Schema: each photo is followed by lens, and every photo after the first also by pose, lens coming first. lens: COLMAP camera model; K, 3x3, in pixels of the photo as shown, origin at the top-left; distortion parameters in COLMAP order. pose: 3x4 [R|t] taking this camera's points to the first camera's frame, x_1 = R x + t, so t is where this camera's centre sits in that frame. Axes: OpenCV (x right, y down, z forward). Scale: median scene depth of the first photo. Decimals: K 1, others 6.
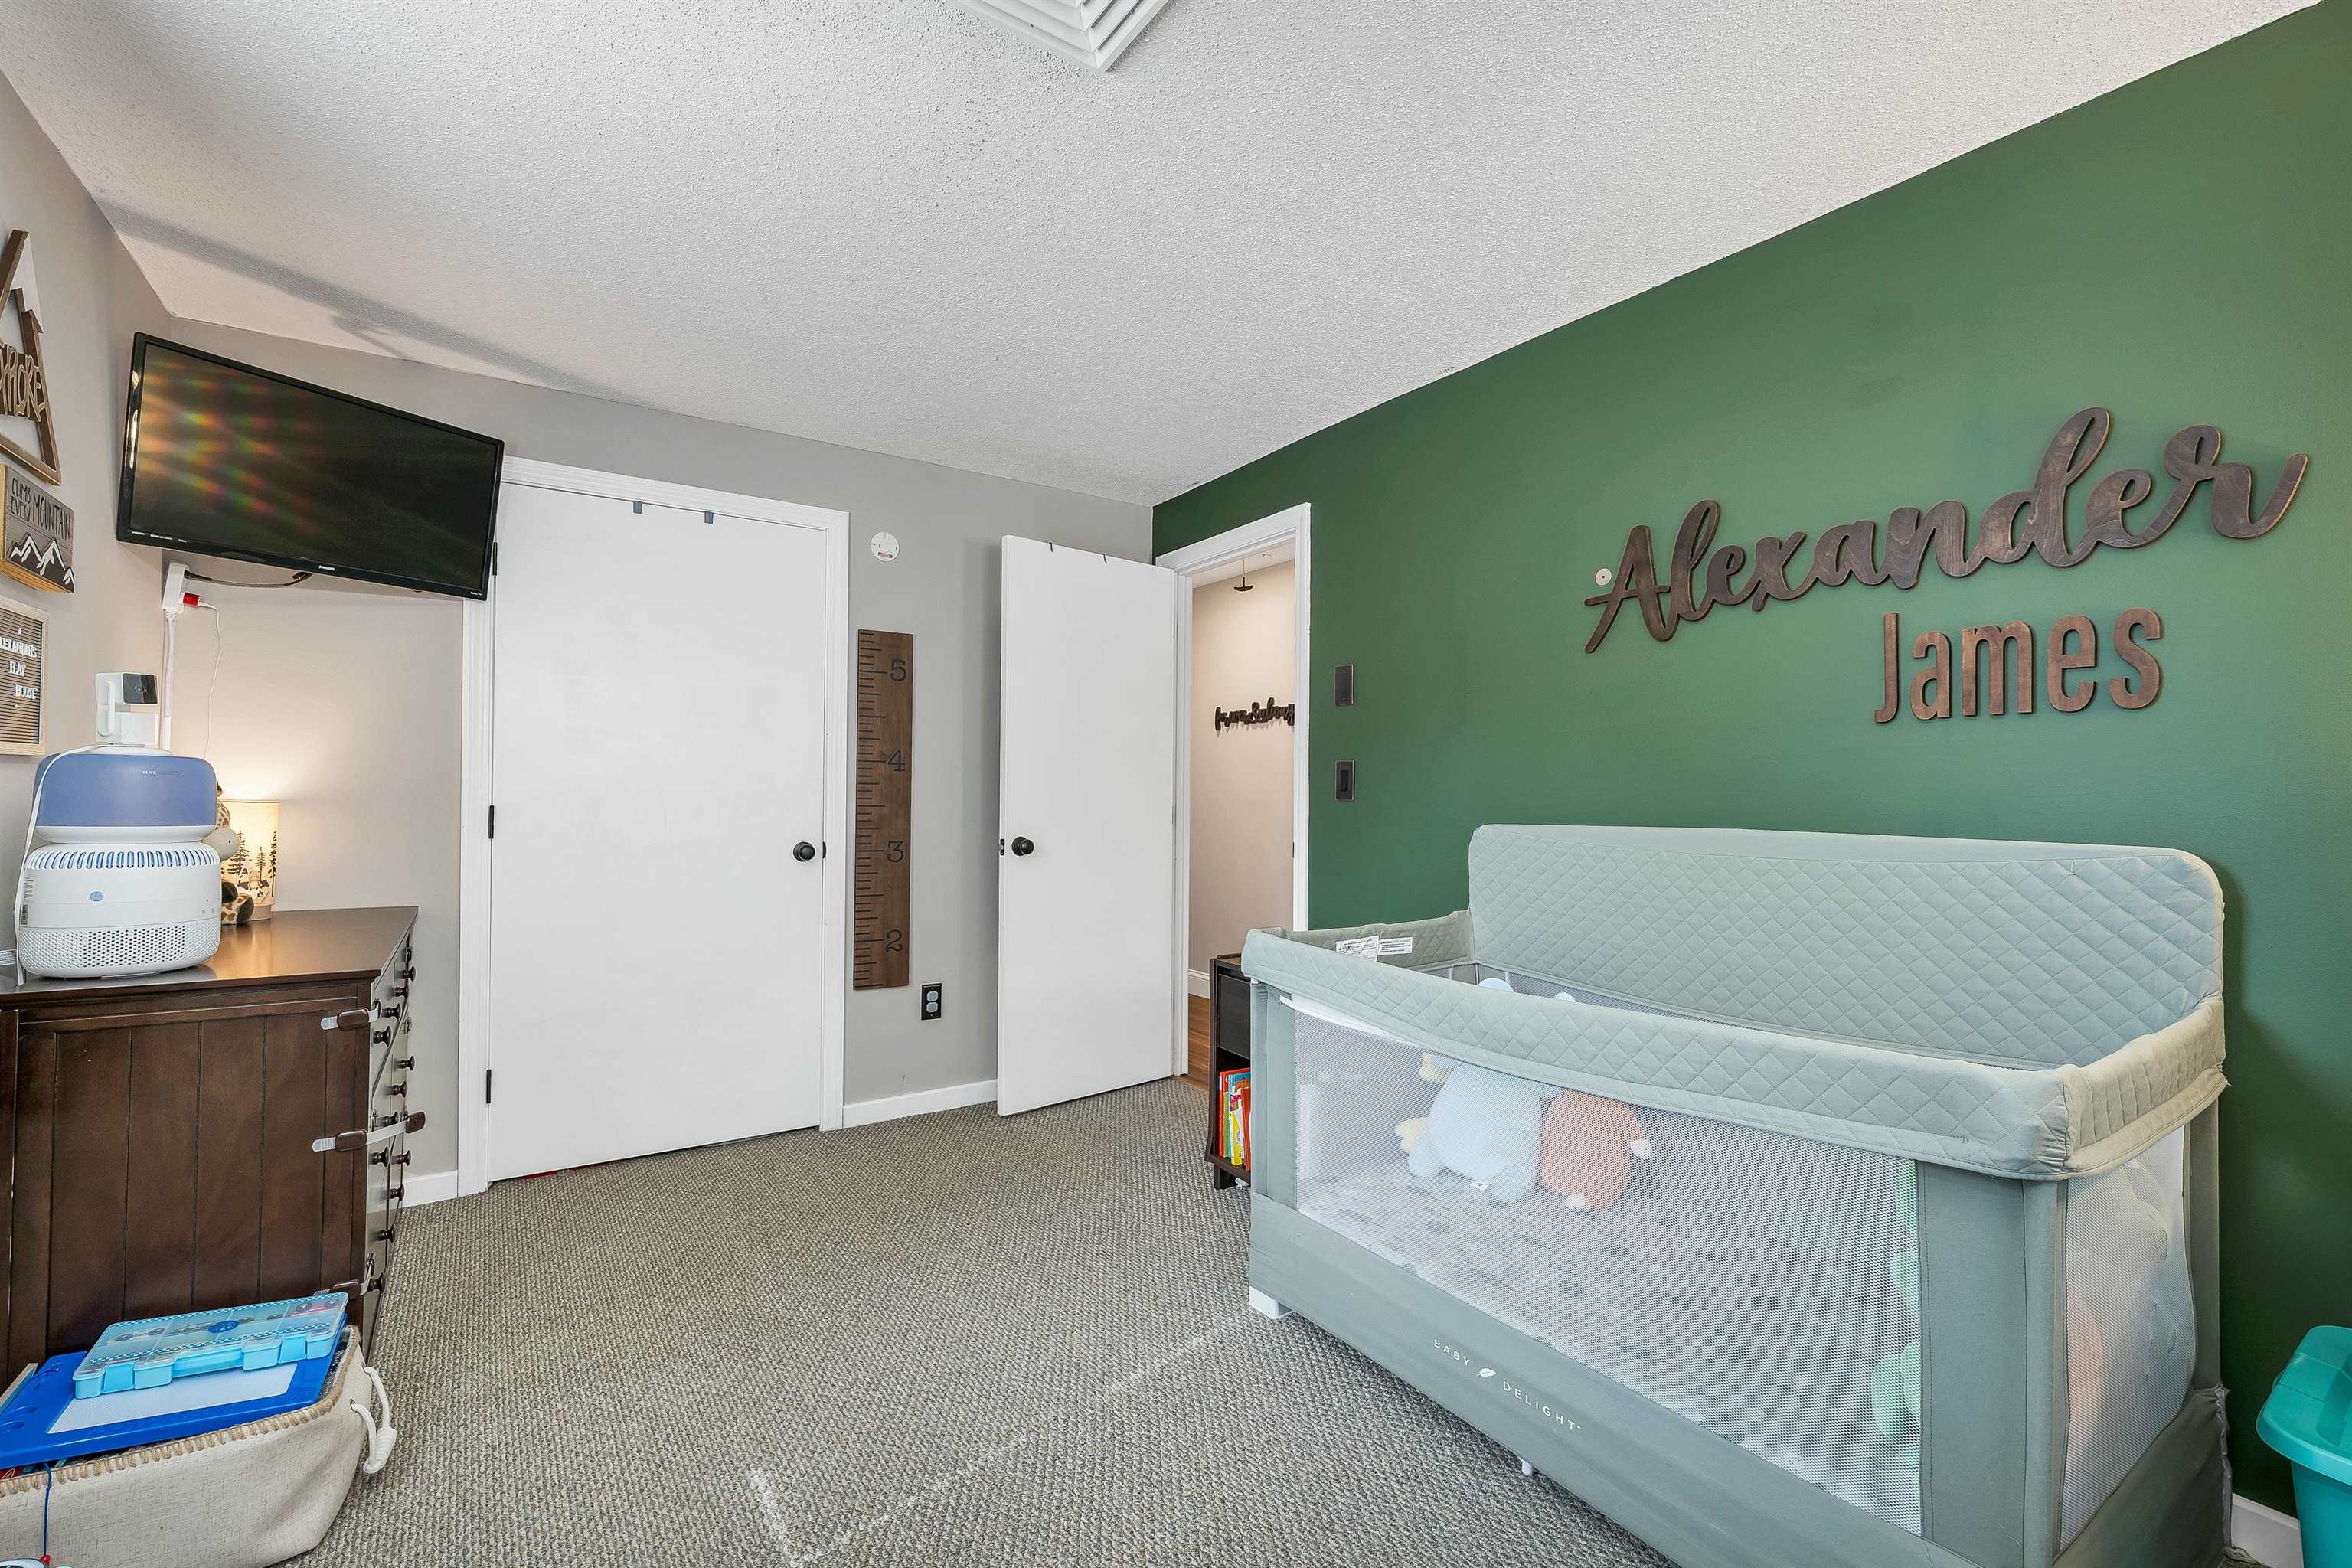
lens RADIAL K [[970.4, 0, 1173.7], [0, 970.4, 792.1], [0, 0, 1]] dist [-0.006115, 0.000140]
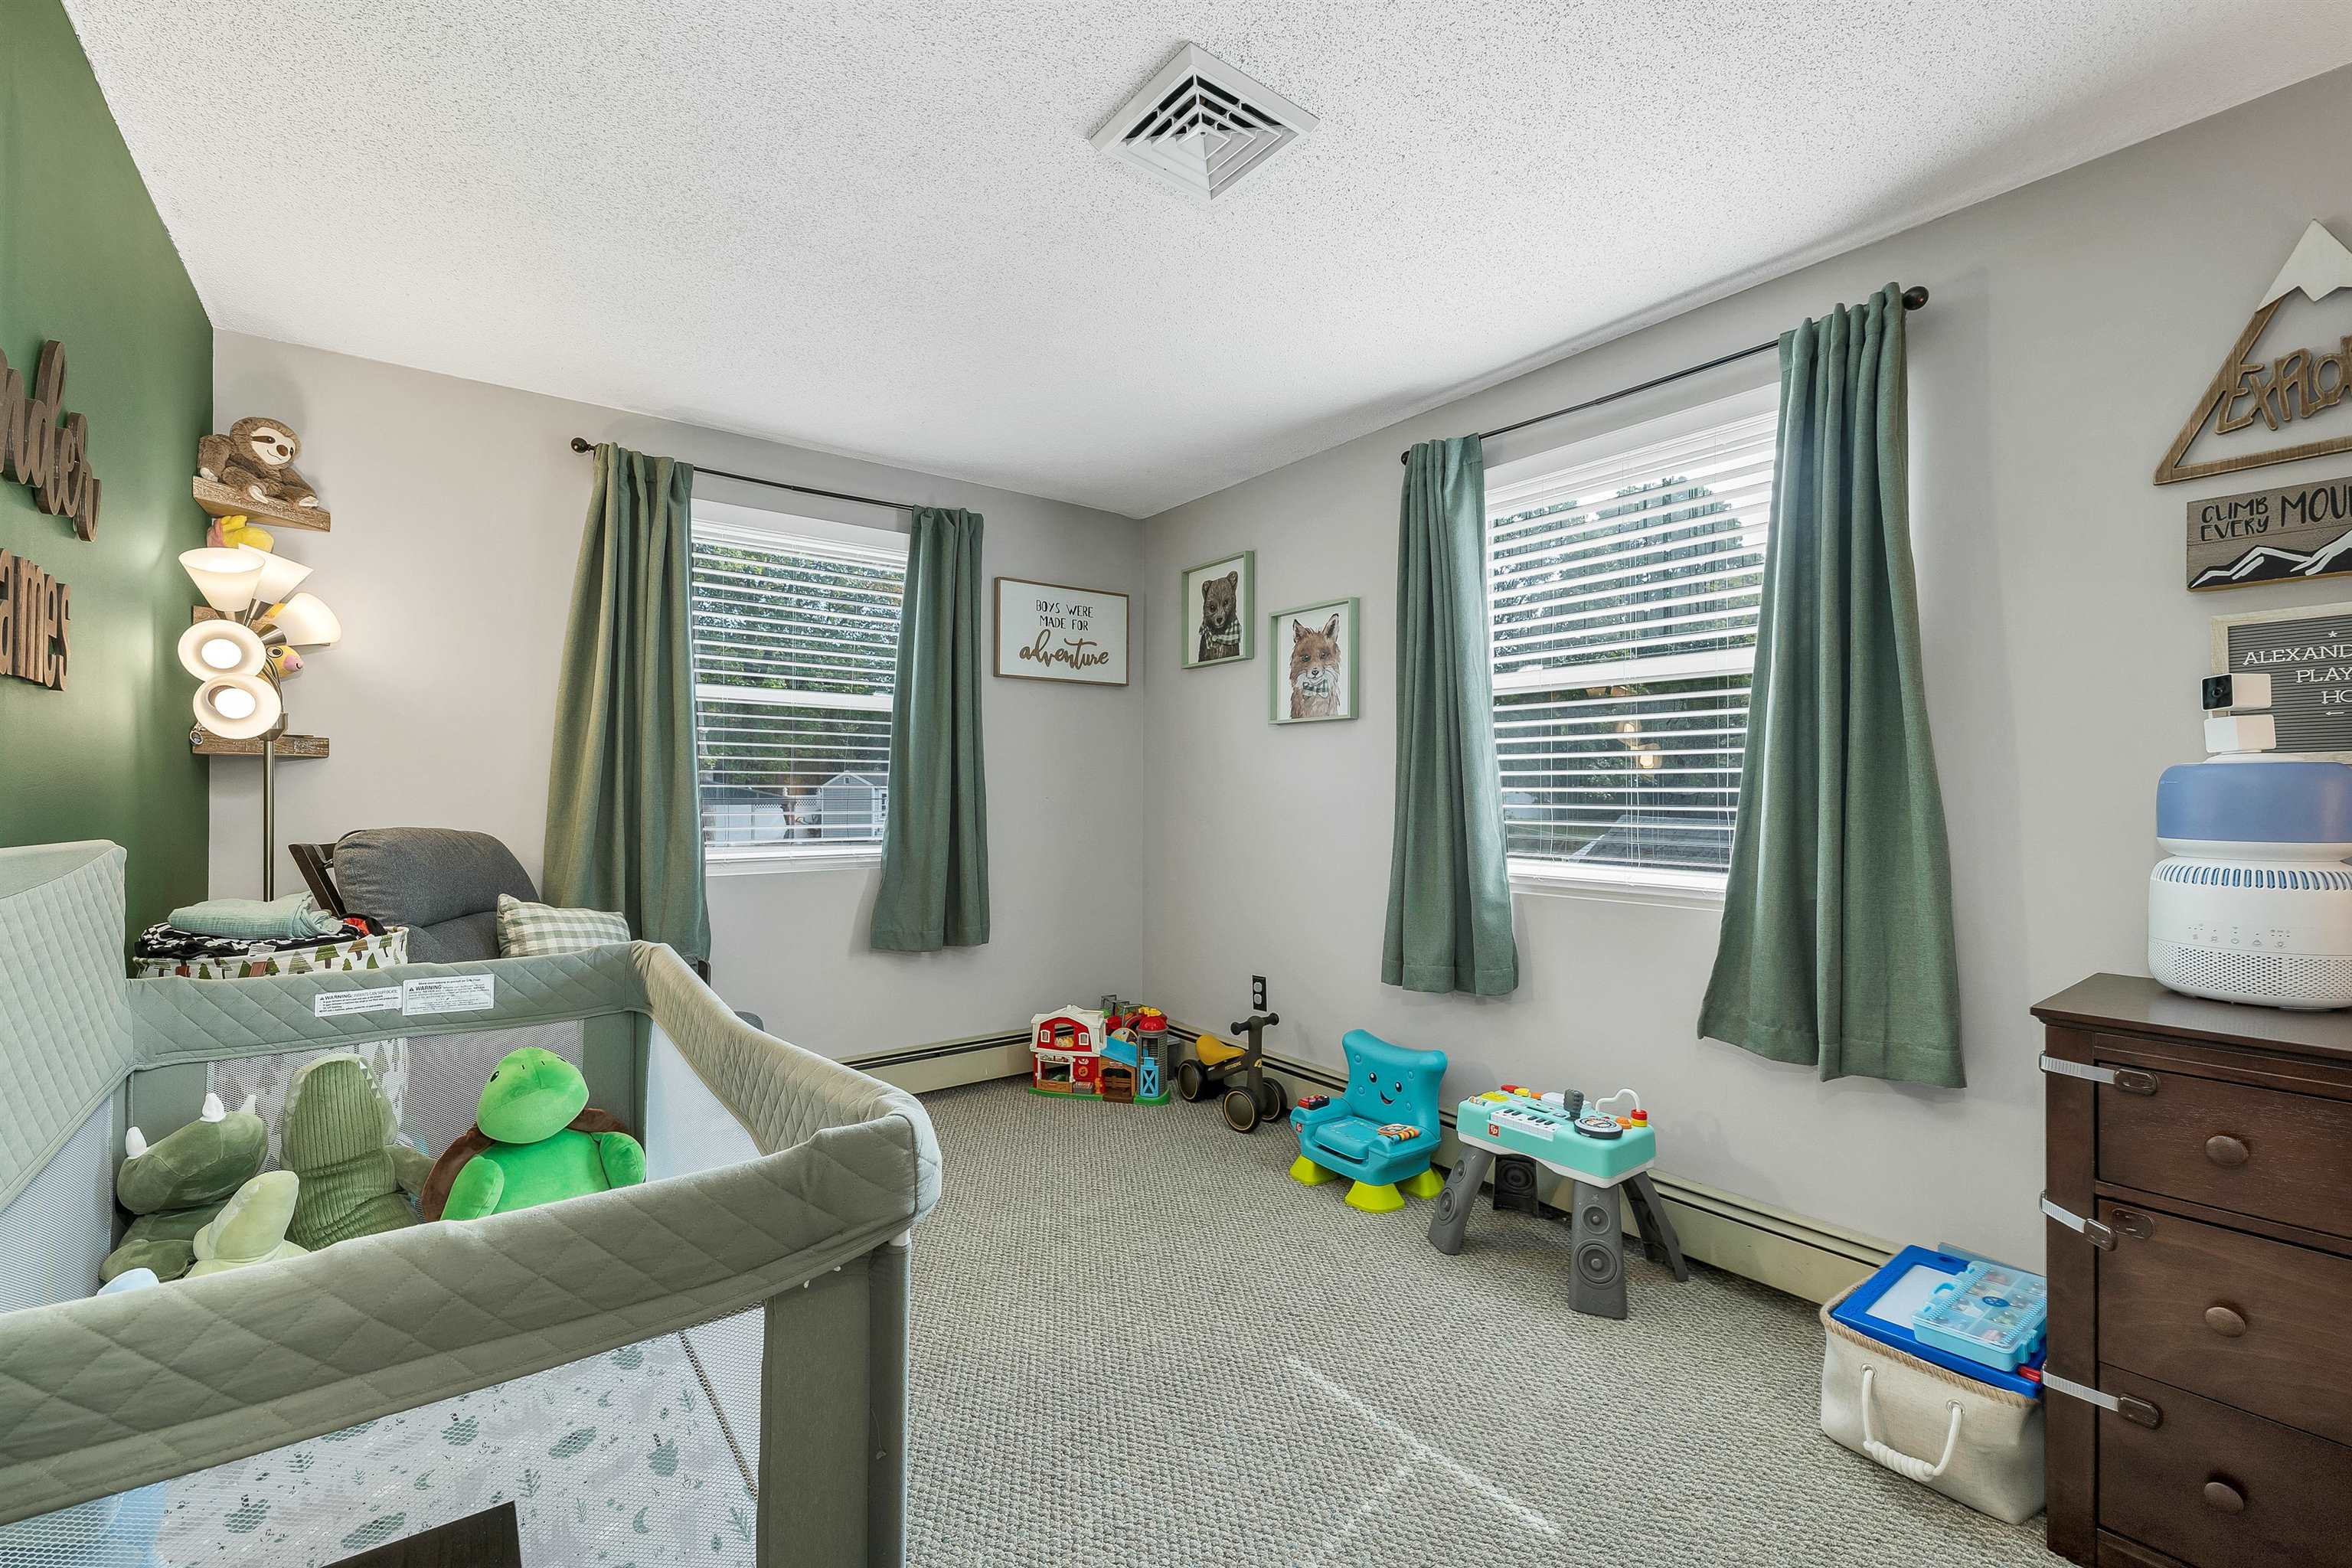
lens RADIAL K [[993.3, 0, 1174.5], [0, 993.3, 791.9], [0, 0, 1]] dist [0.000336, 0.000156]
pose [[-0.999140, -0.011701, -0.039767, -0.029123], [-0.011612, 0.999930, -0.002463, 0.000182], [0.039793, -0.001999, -0.999206, 1.186821]]
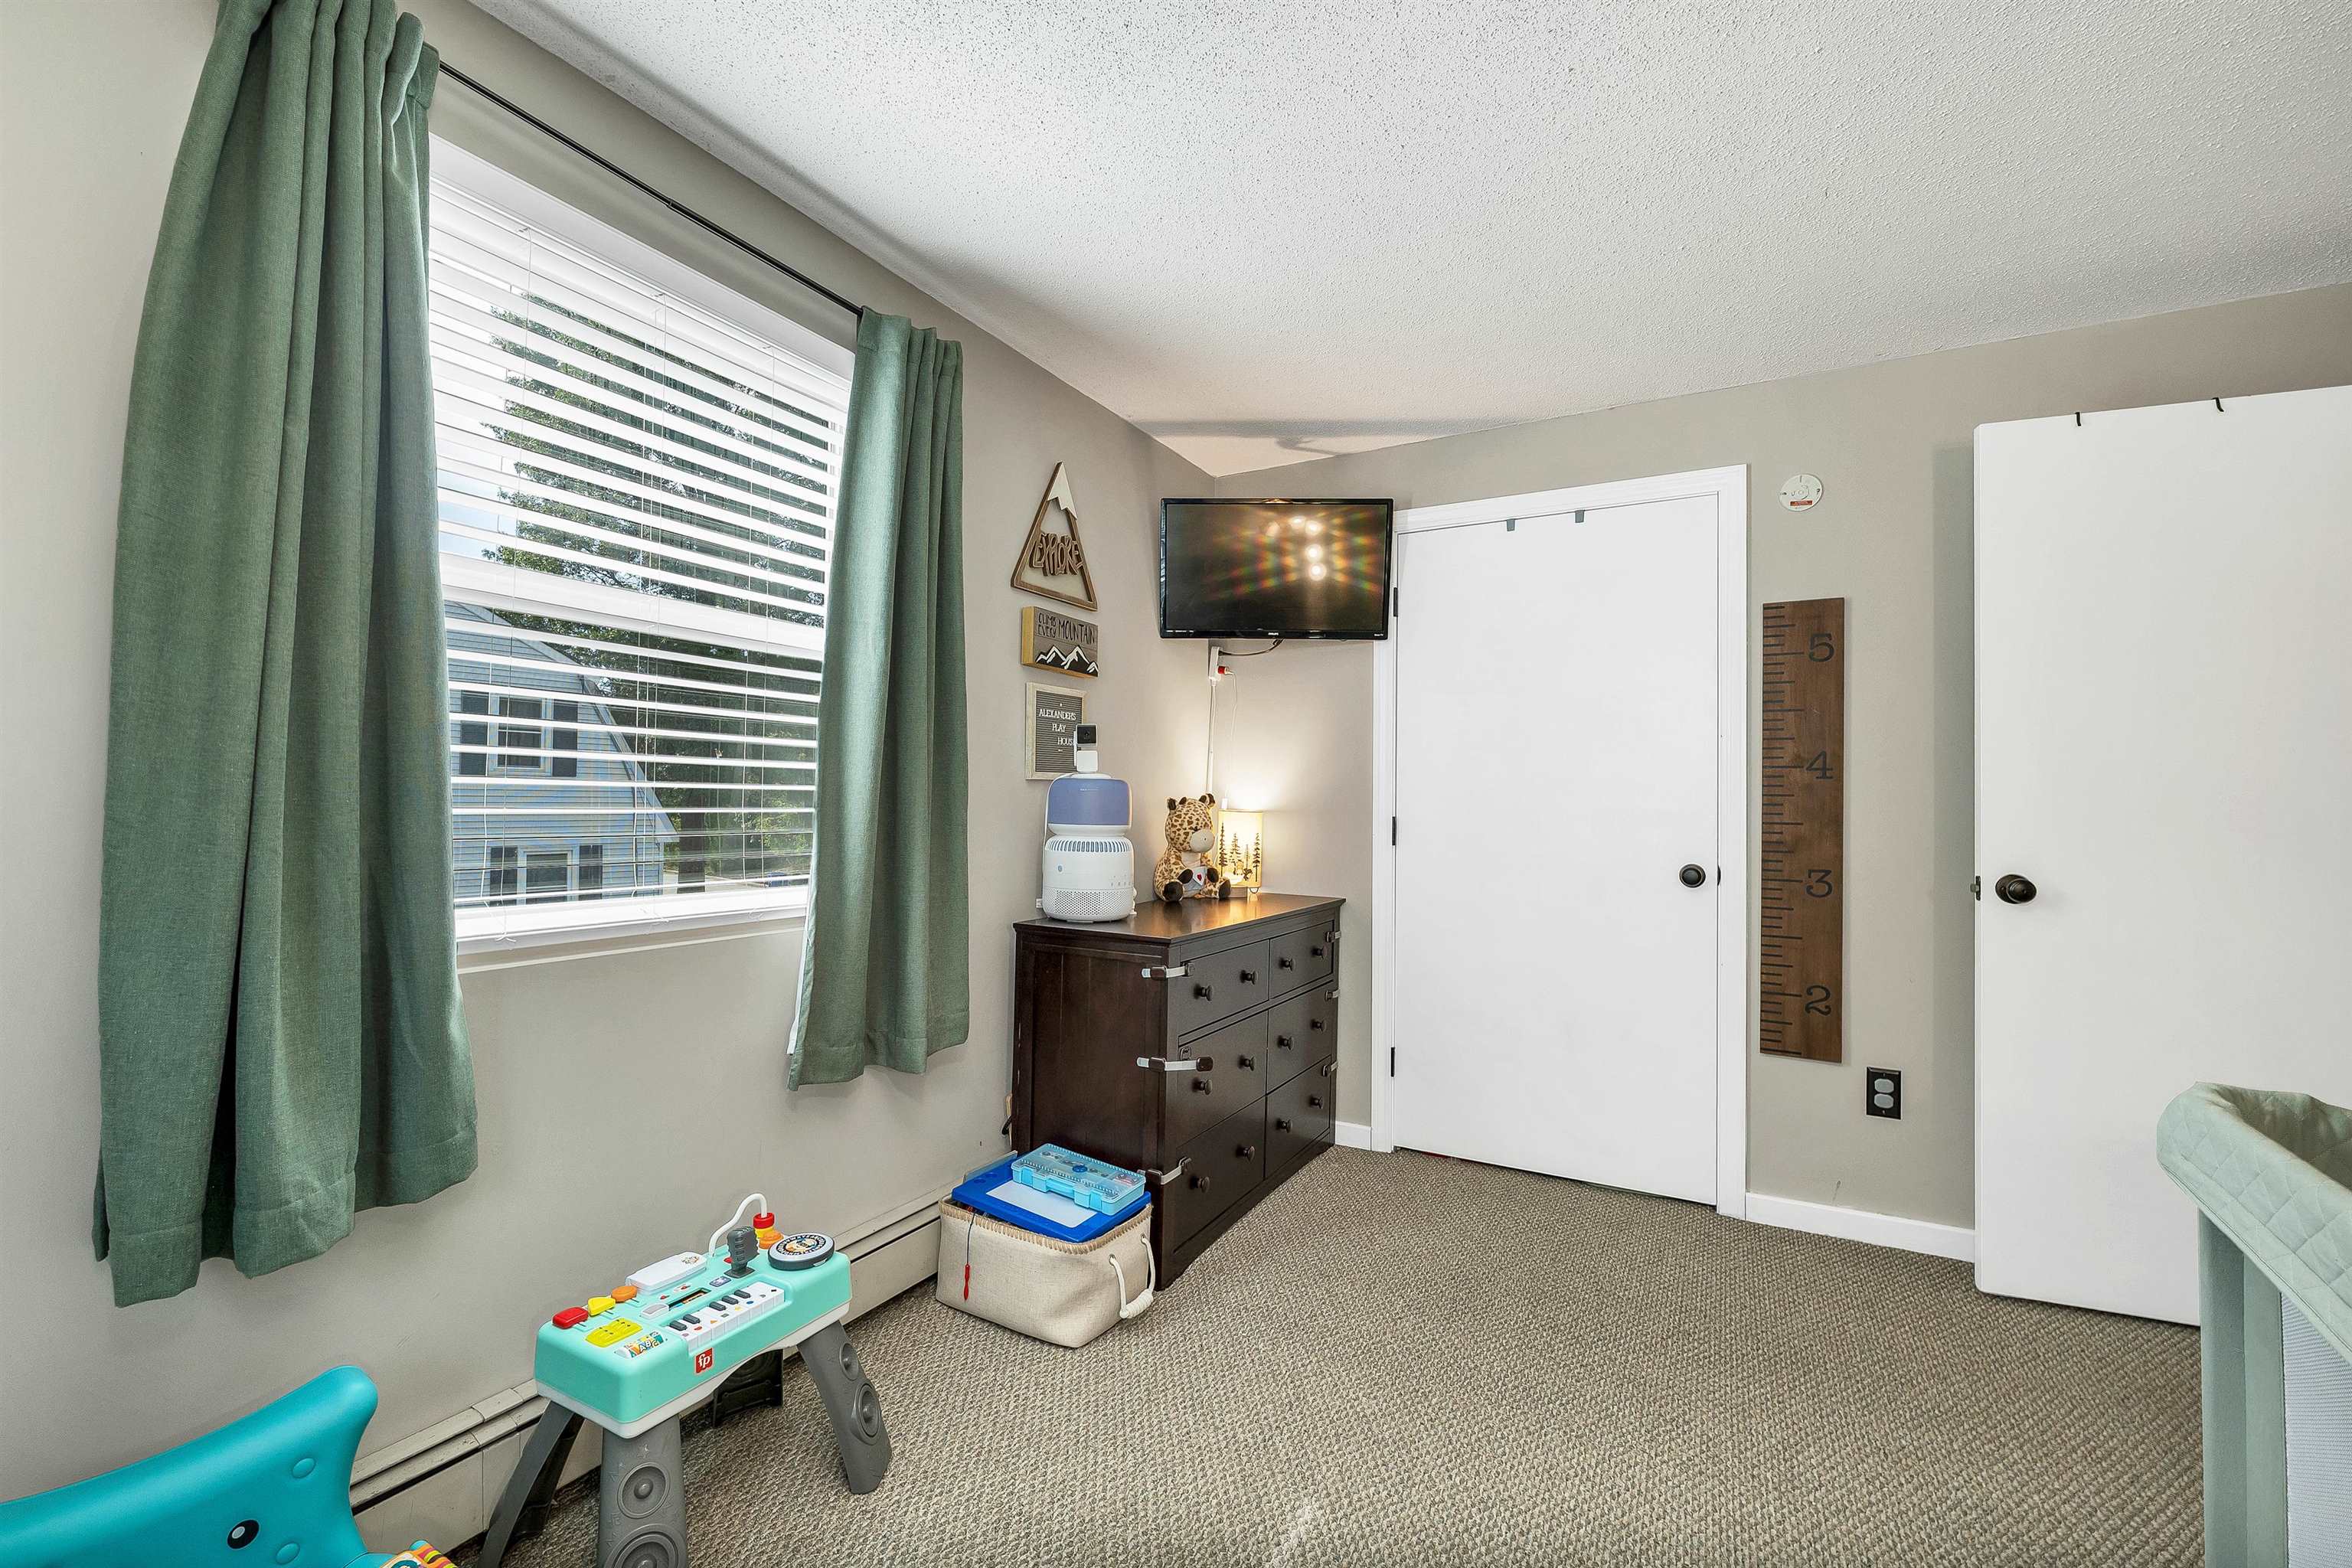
lens RADIAL K [[989.2, 0, 1178.0], [0, 989.2, 789.4], [0, 0, 1]] dist [-0.002966, -0.000150]
pose [[0.452738, -0.014018, -0.891533, 0.239296], [-0.004387, 0.999829, -0.017949, 0.003960], [0.891633, 0.012037, 0.452599, 0.253343]]
